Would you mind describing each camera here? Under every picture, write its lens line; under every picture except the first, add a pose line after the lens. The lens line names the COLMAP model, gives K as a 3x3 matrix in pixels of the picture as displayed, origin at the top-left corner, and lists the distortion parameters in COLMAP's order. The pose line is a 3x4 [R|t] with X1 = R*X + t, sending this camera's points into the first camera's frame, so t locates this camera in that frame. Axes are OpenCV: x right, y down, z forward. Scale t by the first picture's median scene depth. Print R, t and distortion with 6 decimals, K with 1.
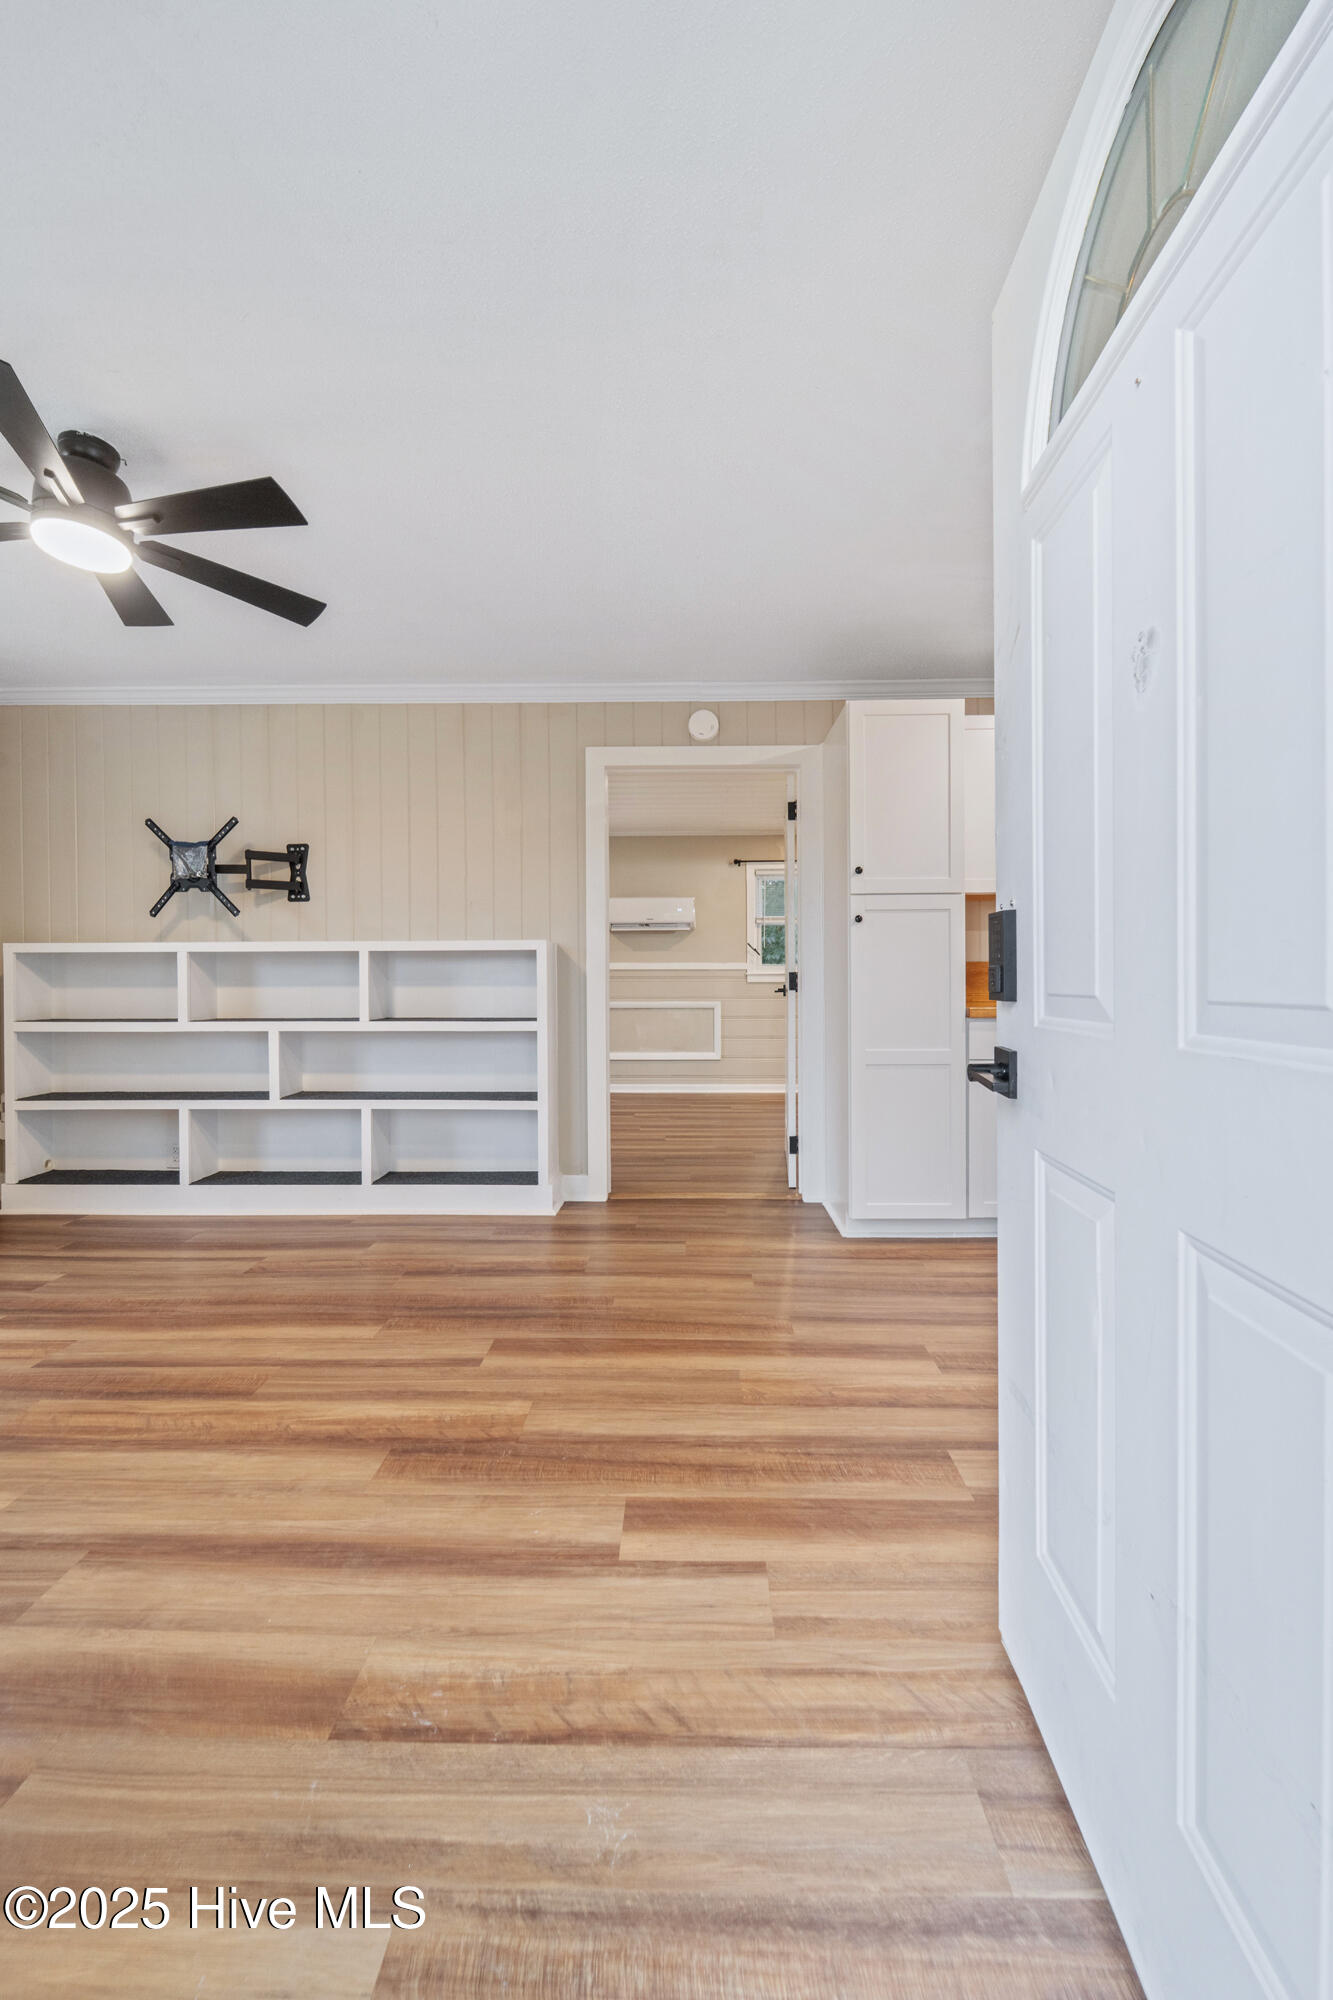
lens RADIAL K [[822.2, 0, 670.3], [0, 822.2, 988.7], [0, 0, 1]] dist [-0.000596, -0.000381]
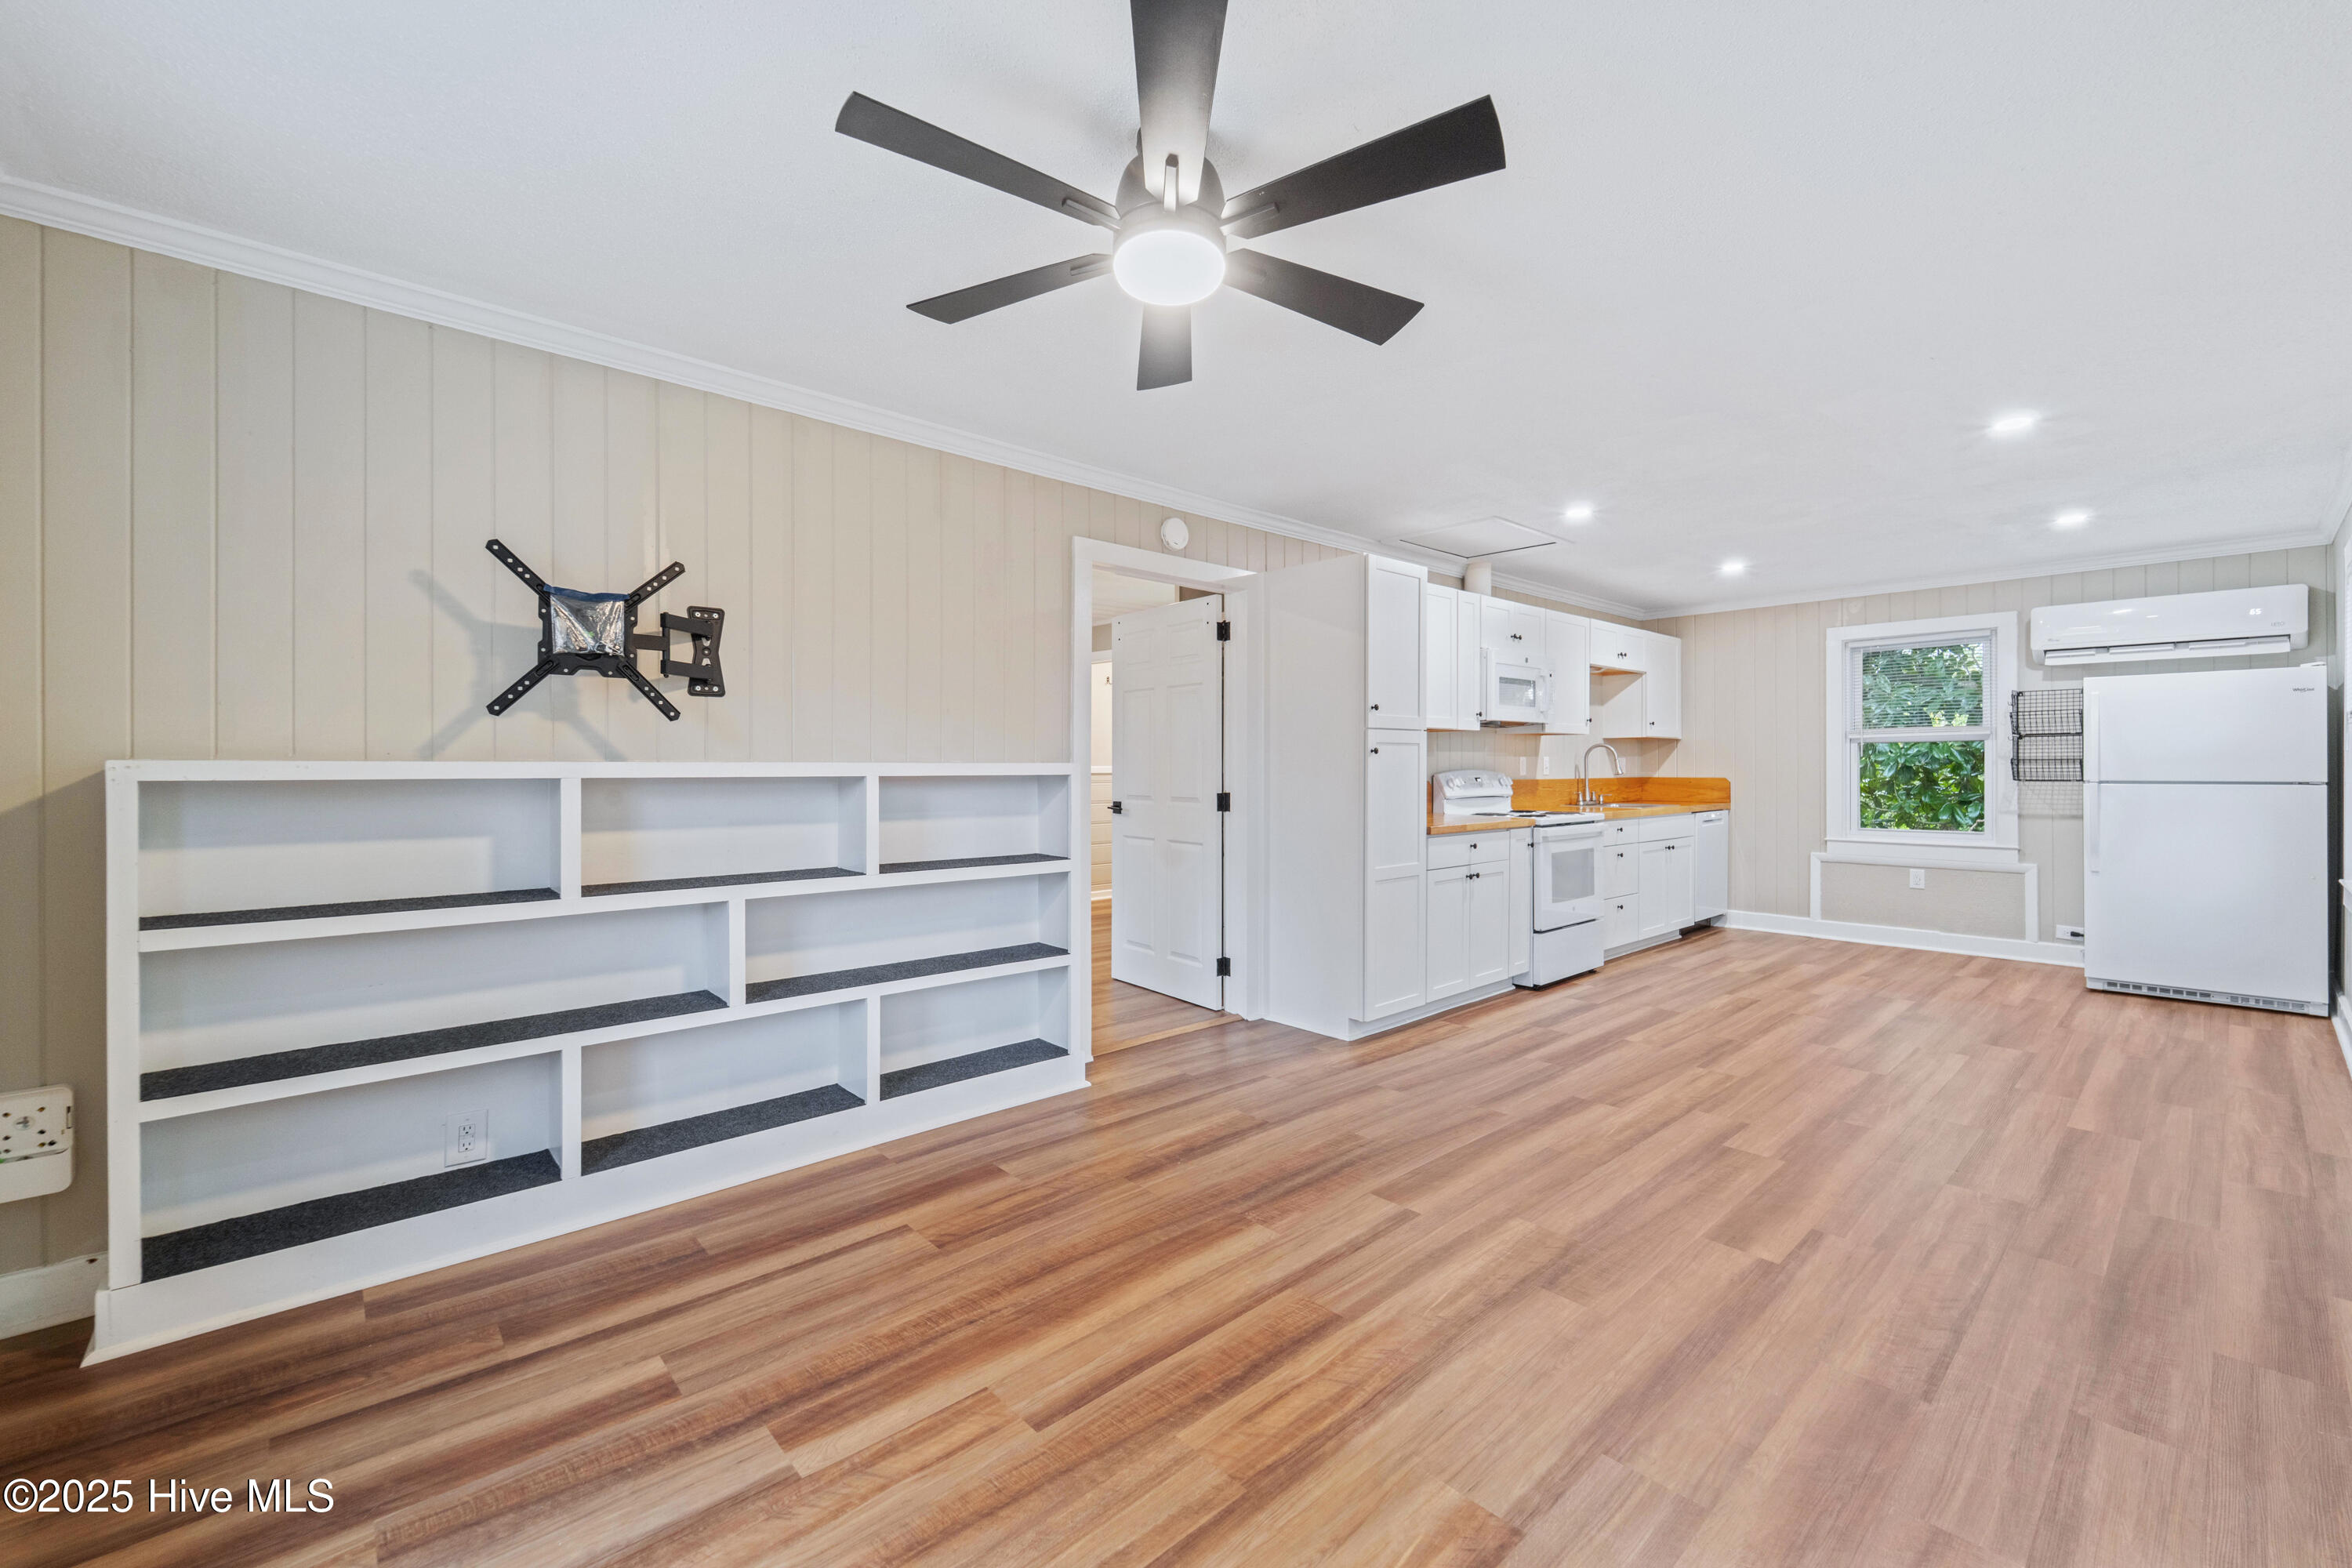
lens RADIAL K [[953.3, 0, 1179.5], [0, 953.3, 772.5], [0, 0, 1]] dist [0.000041, -0.000558]
pose [[0.727314, -0.000039, 0.686304, -1.005435], [0.003454, 0.999988, -0.003603, -0.060695], [-0.686296, 0.004991, 0.727305, 0.287469]]
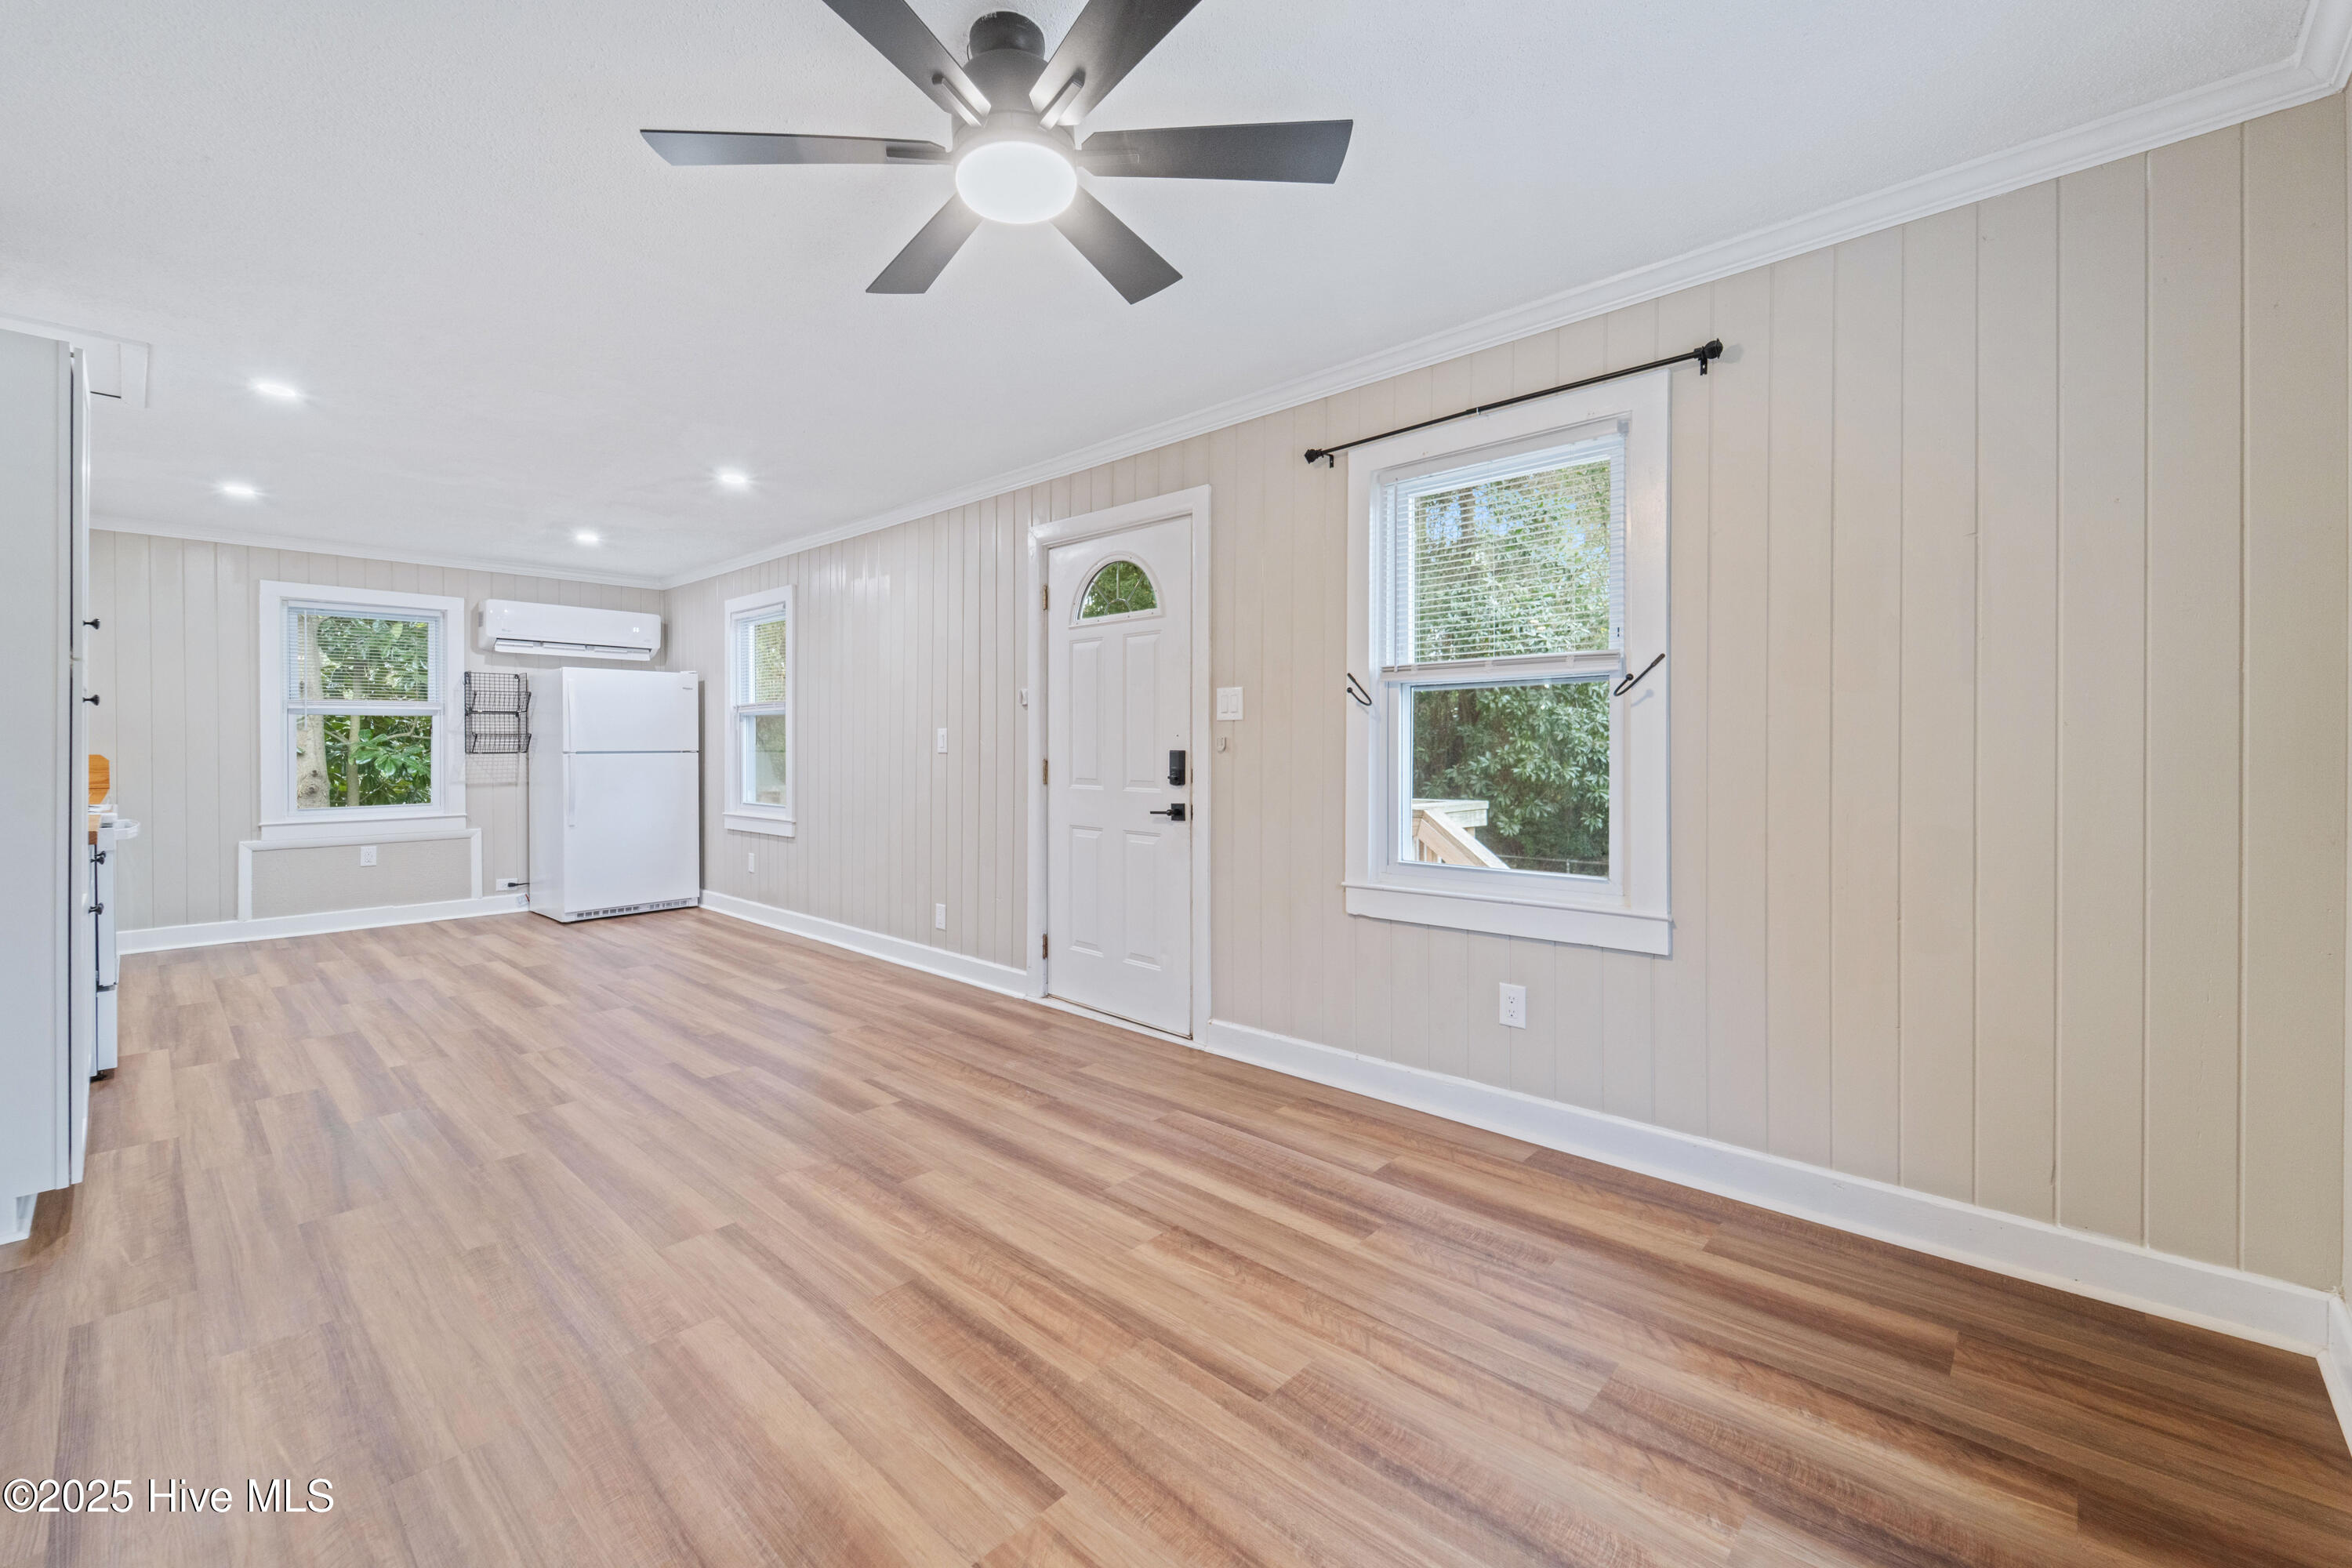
lens RADIAL K [[966.9, 0, 1174.4], [0, 966.9, 747.6], [0, 0, 1]] dist [-0.000596, -0.000381]
pose [[-0.746072, 0.005706, 0.665841, -1.051722], [0.012564, 0.999906, 0.005510, -0.048868], [-0.665747, 0.012476, -0.746073, 1.182499]]
